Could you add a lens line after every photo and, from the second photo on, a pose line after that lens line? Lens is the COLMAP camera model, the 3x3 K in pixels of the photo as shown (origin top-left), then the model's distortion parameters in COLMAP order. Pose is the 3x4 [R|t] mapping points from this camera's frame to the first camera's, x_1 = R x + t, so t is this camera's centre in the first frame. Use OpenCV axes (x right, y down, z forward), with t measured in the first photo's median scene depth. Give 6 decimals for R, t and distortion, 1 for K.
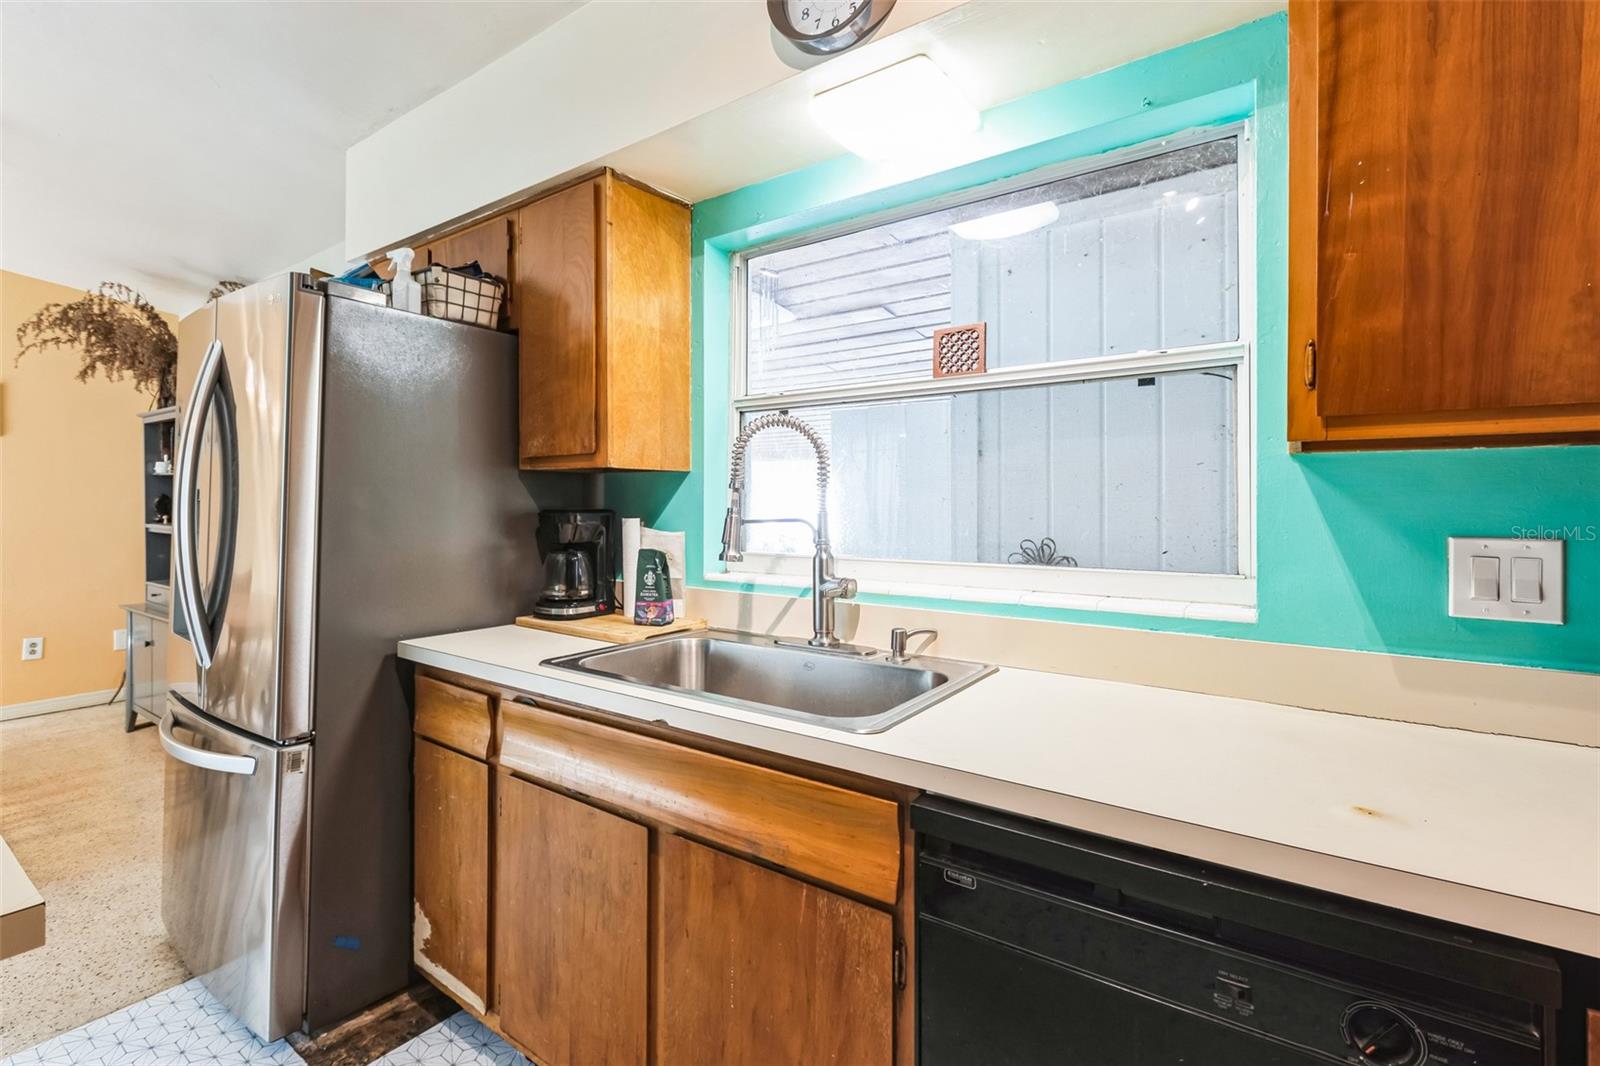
lens RADIAL K [[731.5, 0, 801.8], [0, 731.5, 505.1], [0, 0, 1]] dist [-0.007226, -0.000003]
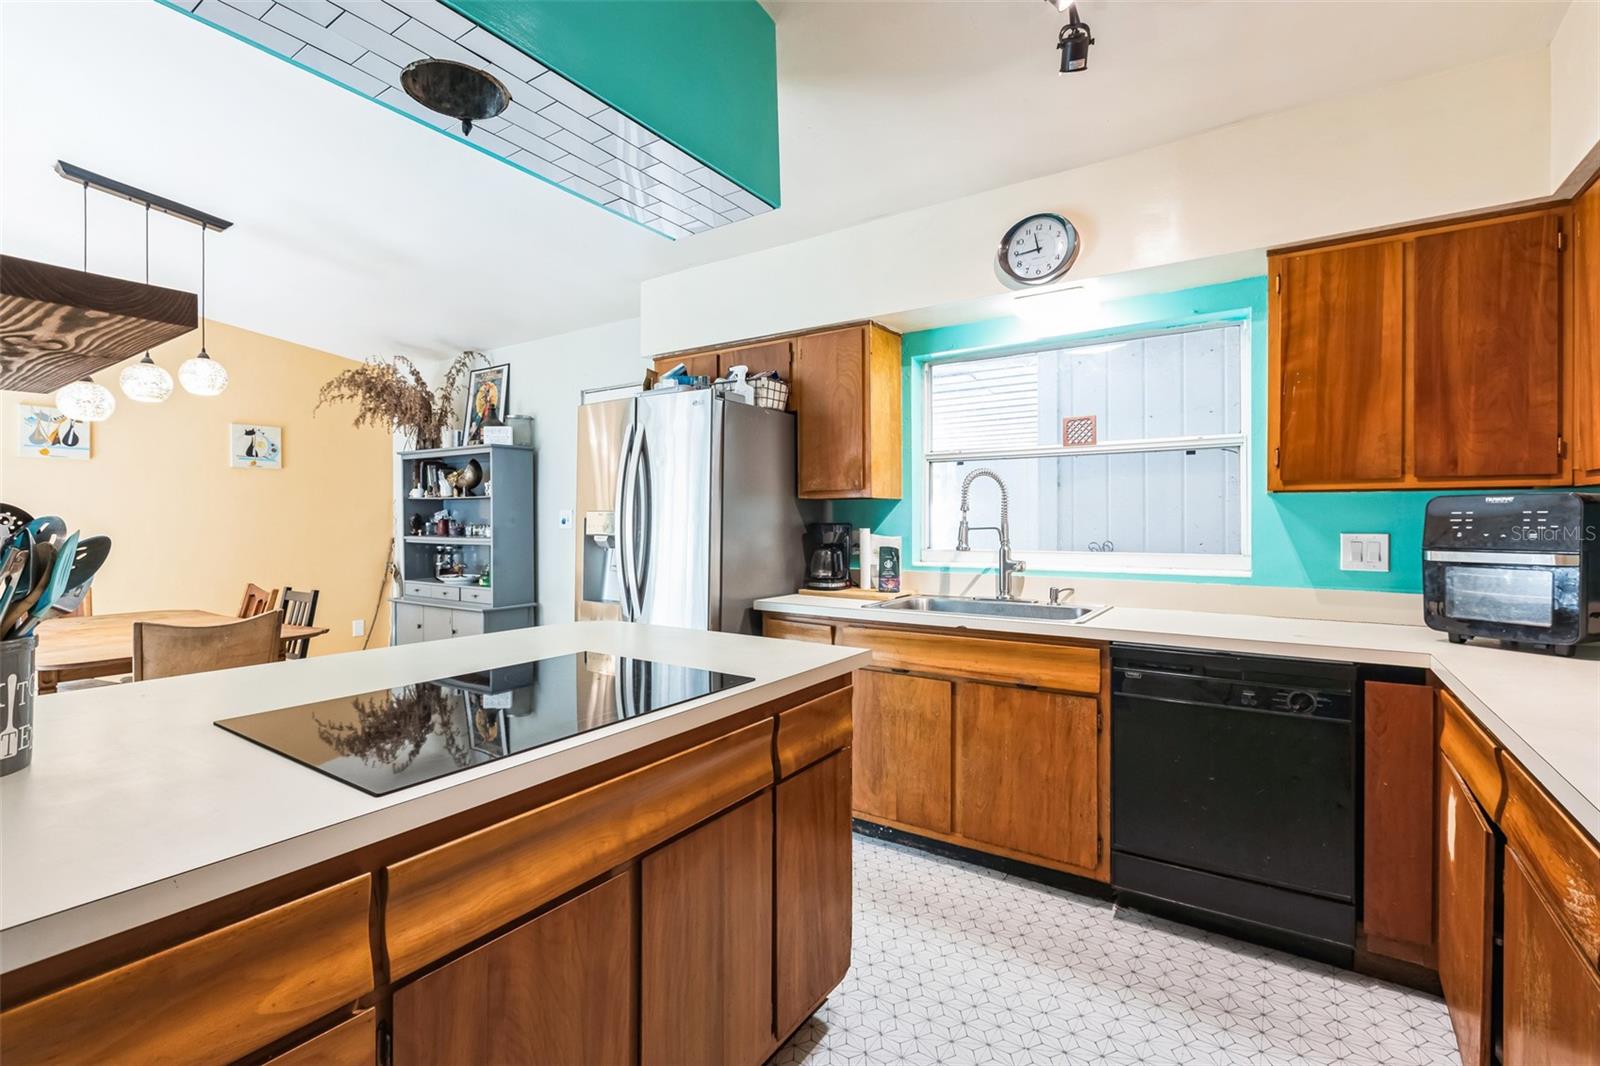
lens RADIAL K [[731.5, 0, 798.0], [0, 731.5, 527.6], [0, 0, 1]] dist [-0.007226, -0.000003]
pose [[0.999608, -0.003142, 0.027818, -0.538734], [0.002927, 0.999966, 0.007770, 0.004640], [-0.027842, -0.007686, 0.999583, -0.772737]]
